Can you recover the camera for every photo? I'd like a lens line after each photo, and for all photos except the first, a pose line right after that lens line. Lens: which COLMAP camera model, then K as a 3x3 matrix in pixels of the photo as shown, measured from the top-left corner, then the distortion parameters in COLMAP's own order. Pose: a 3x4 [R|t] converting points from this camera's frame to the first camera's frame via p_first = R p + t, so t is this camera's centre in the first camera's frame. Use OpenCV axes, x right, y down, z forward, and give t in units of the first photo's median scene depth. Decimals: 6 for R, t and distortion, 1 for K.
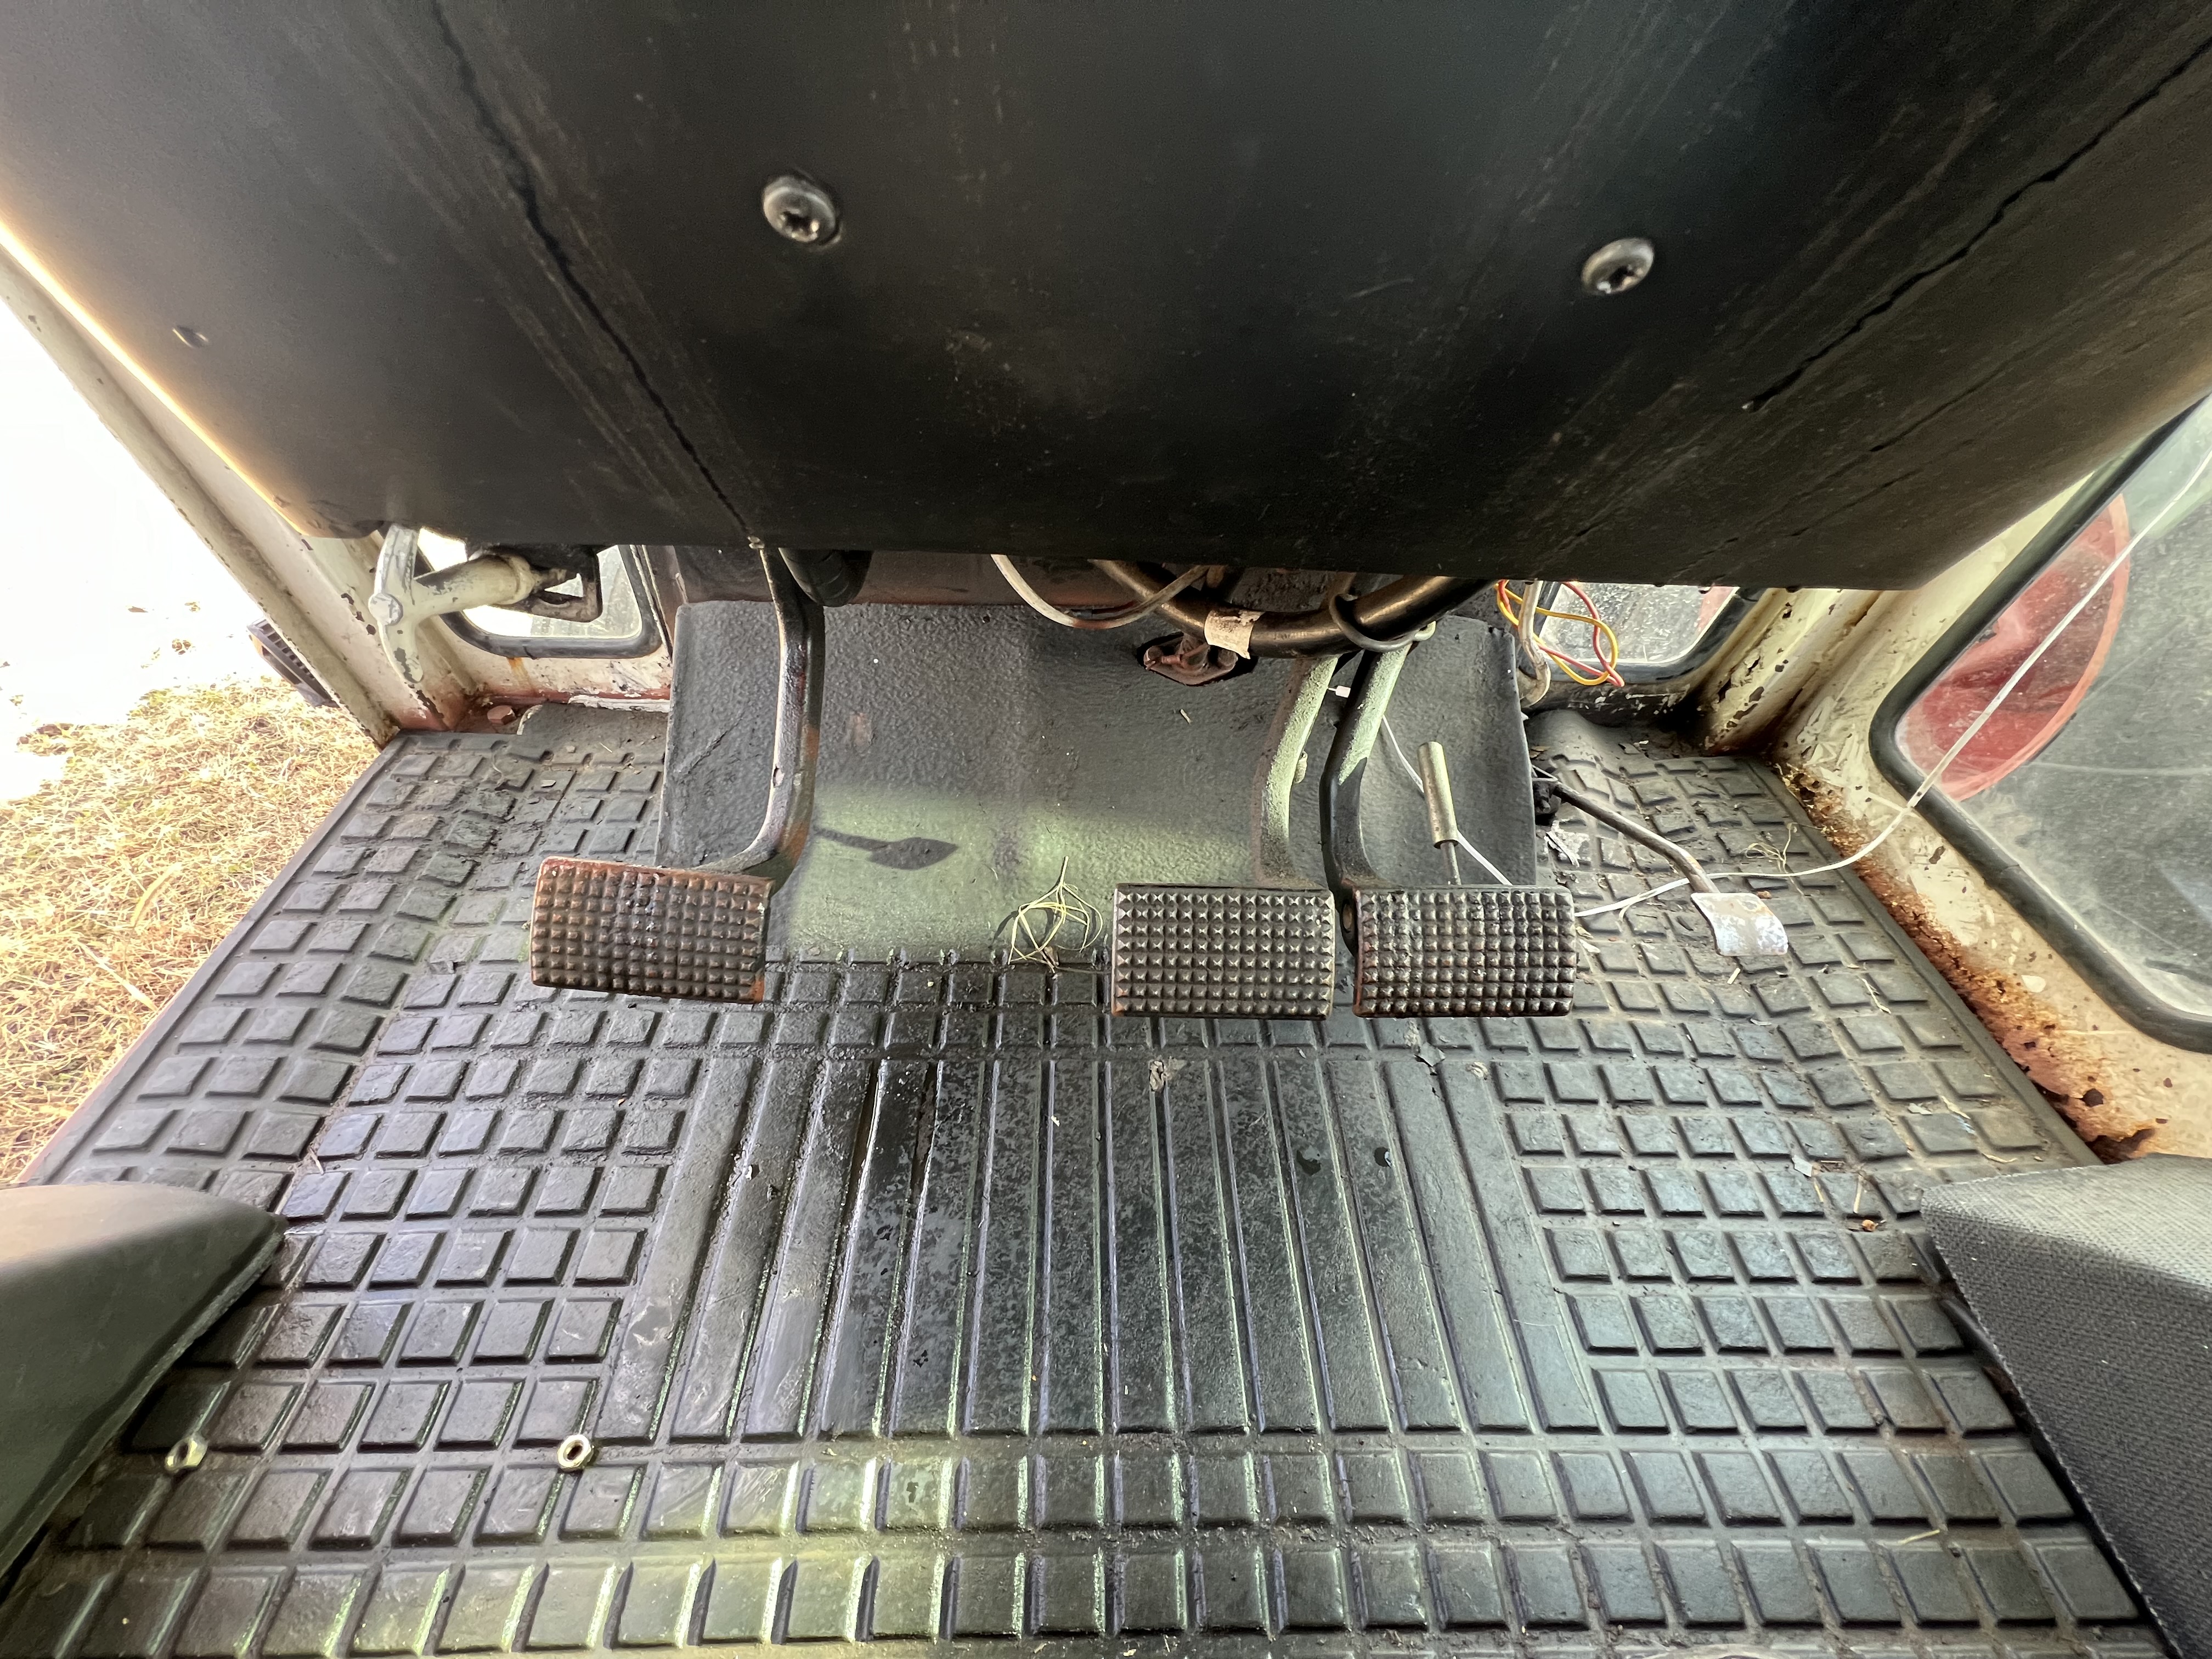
lens RADIAL K [[893.8, 0, 1106.0], [0, 893.8, 829.5], [0, 0, 1]] dist [0.001269, 0.000021]
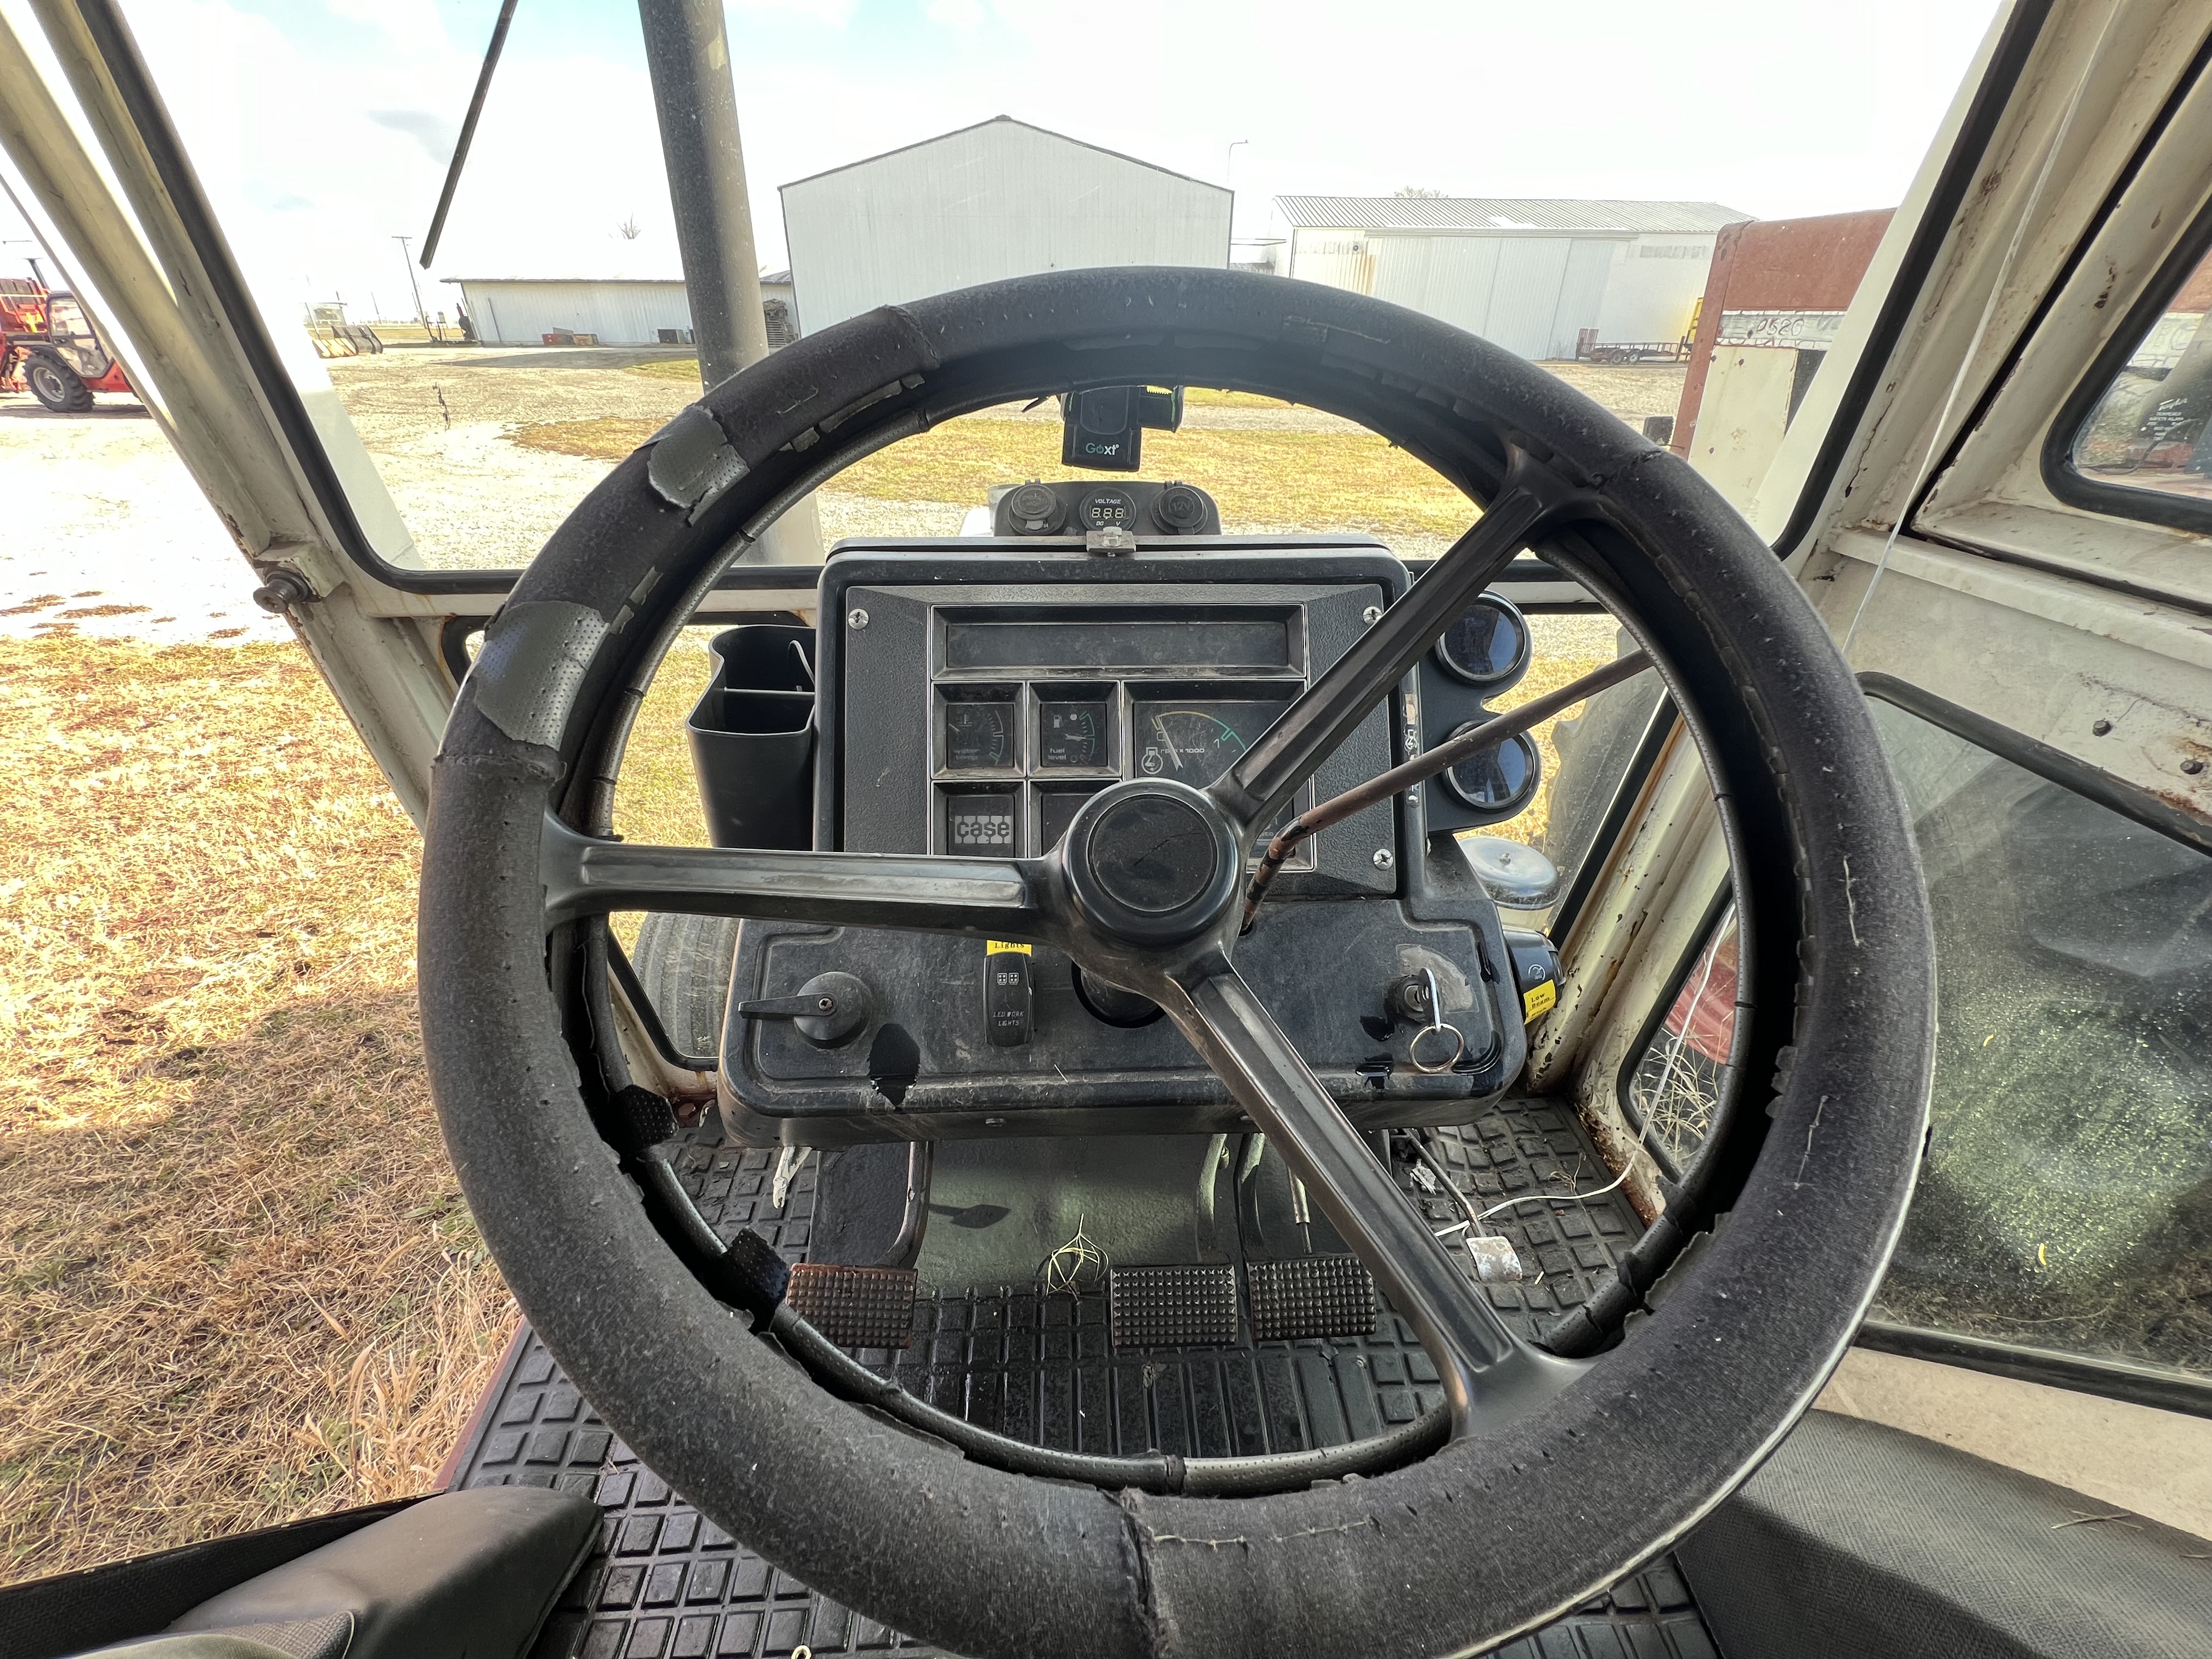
lens RADIAL K [[893.5, 0, 1106.0], [0, 893.5, 829.5], [0, 0, 1]] dist [-0.001777, 0.001275]
pose [[0.998815, -0.048654, -0.001229, 0.030739], [0.046933, 0.969543, -0.240384, -0.246364], [0.012887, 0.240041, 0.970677, -0.650854]]
